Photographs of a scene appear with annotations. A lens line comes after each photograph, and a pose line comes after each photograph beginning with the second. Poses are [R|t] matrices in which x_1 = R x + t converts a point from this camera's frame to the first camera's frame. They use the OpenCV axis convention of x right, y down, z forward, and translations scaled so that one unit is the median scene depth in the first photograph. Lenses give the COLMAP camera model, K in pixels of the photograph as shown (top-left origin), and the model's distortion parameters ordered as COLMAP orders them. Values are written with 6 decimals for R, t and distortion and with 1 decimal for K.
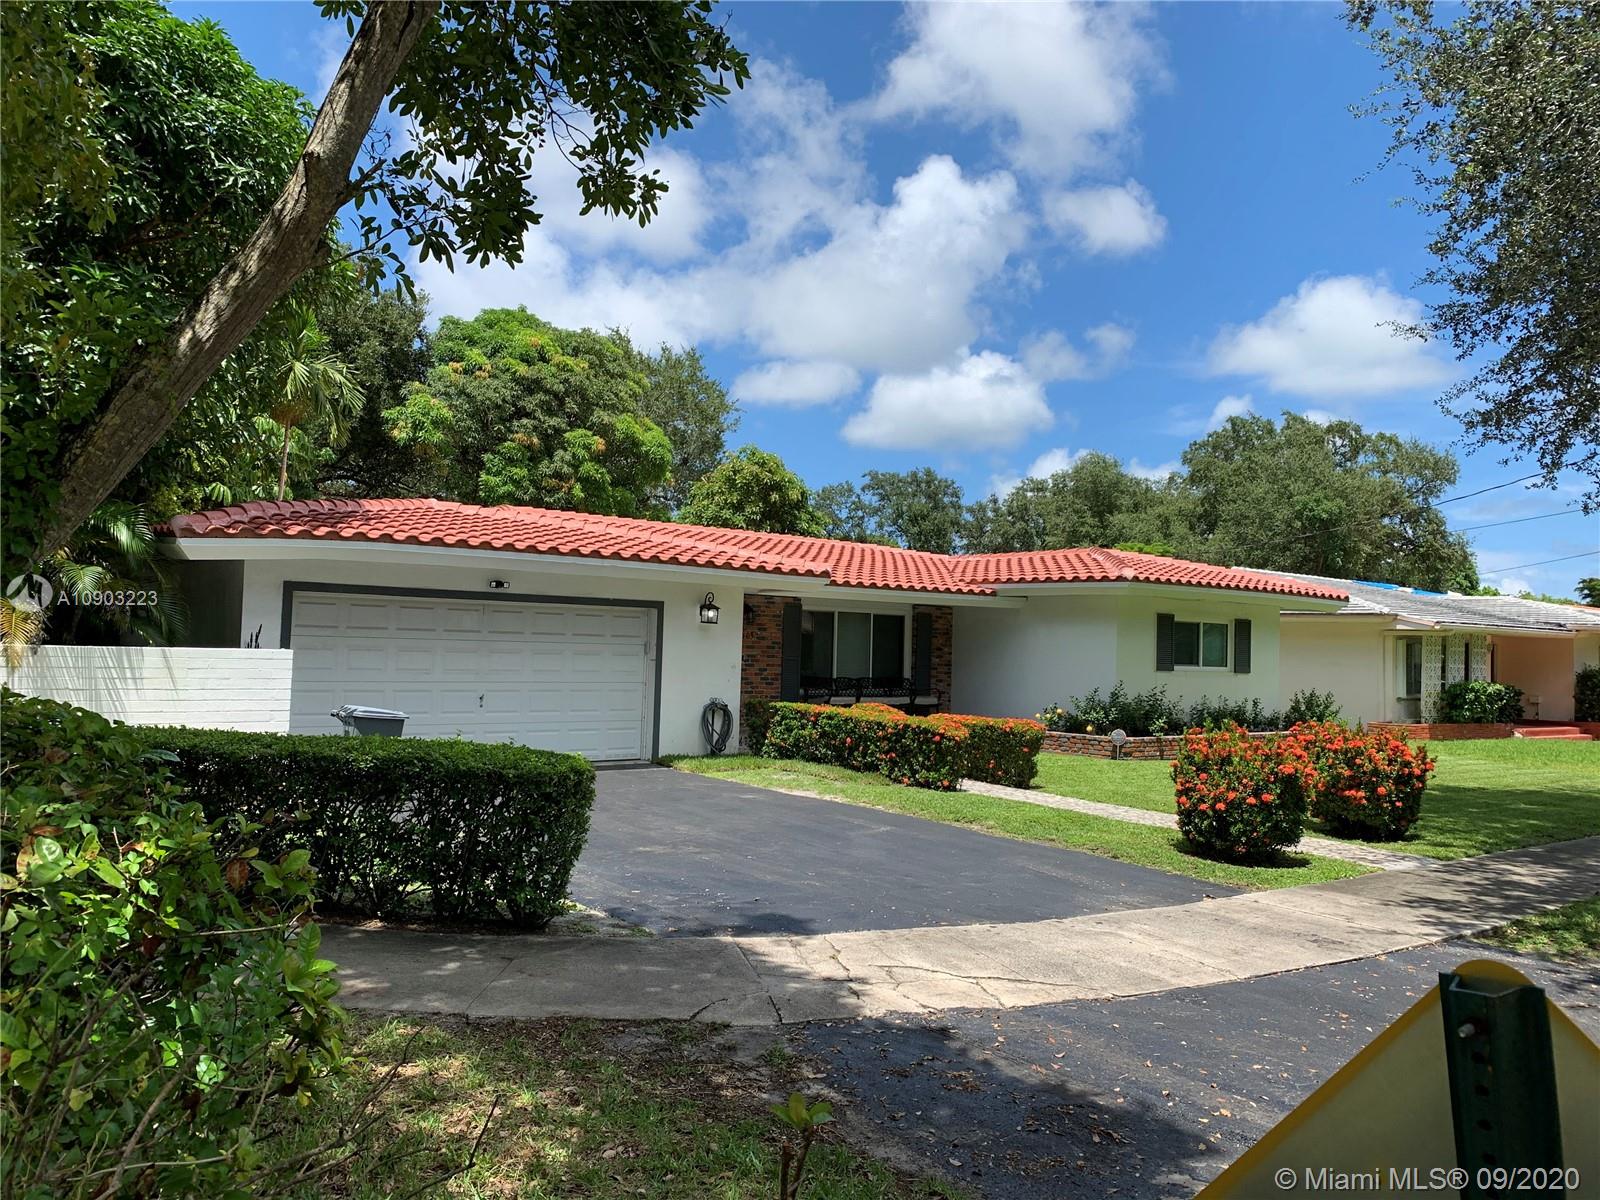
lens RADIAL K [[1206.5, 0, 800.0], [0, 1206.5, 600.0], [0, 0, 1]] dist [0.099543, -0.127371]
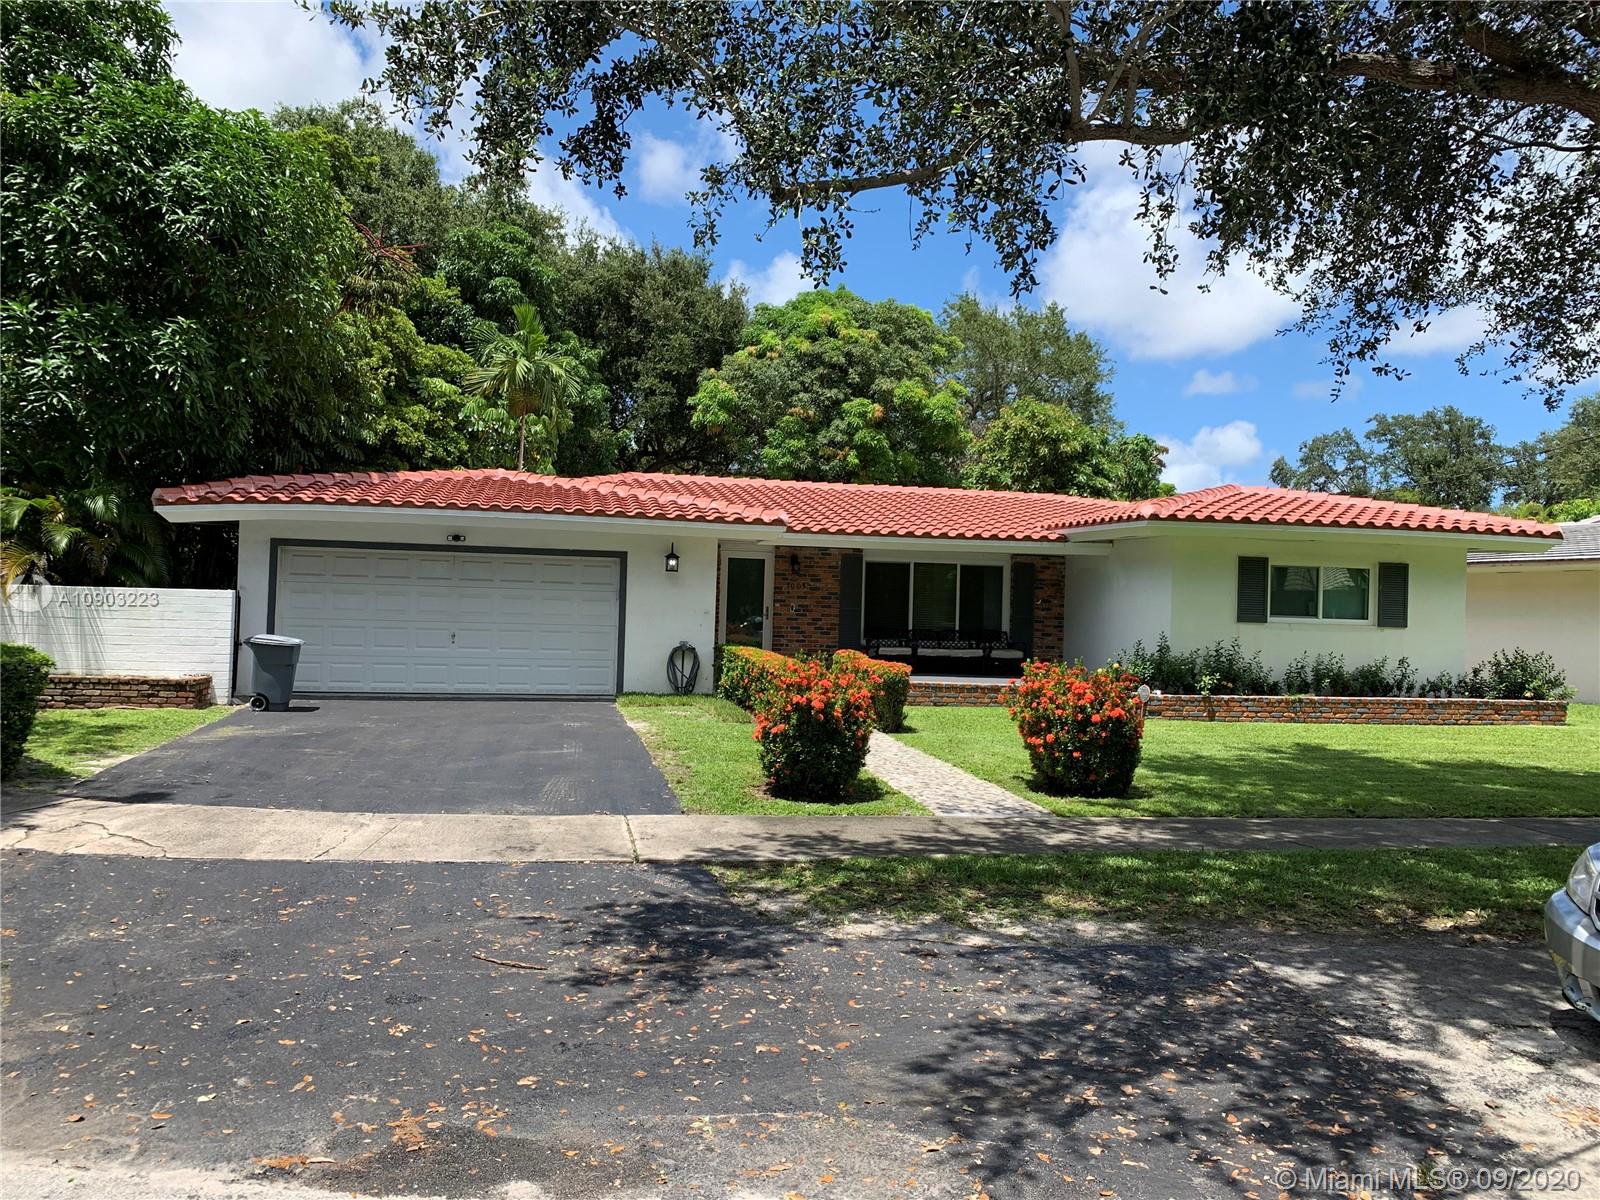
lens RADIAL K [[1206.5, 0, 800.0], [0, 1206.5, 600.0], [0, 0, 1]] dist [0.099543, -0.127371]
pose [[0.891457, -0.005371, -0.453074, 0.254788], [0.015343, 0.999714, 0.018337, 0.013356], [0.452846, -0.023299, 0.891284, 0.048150]]
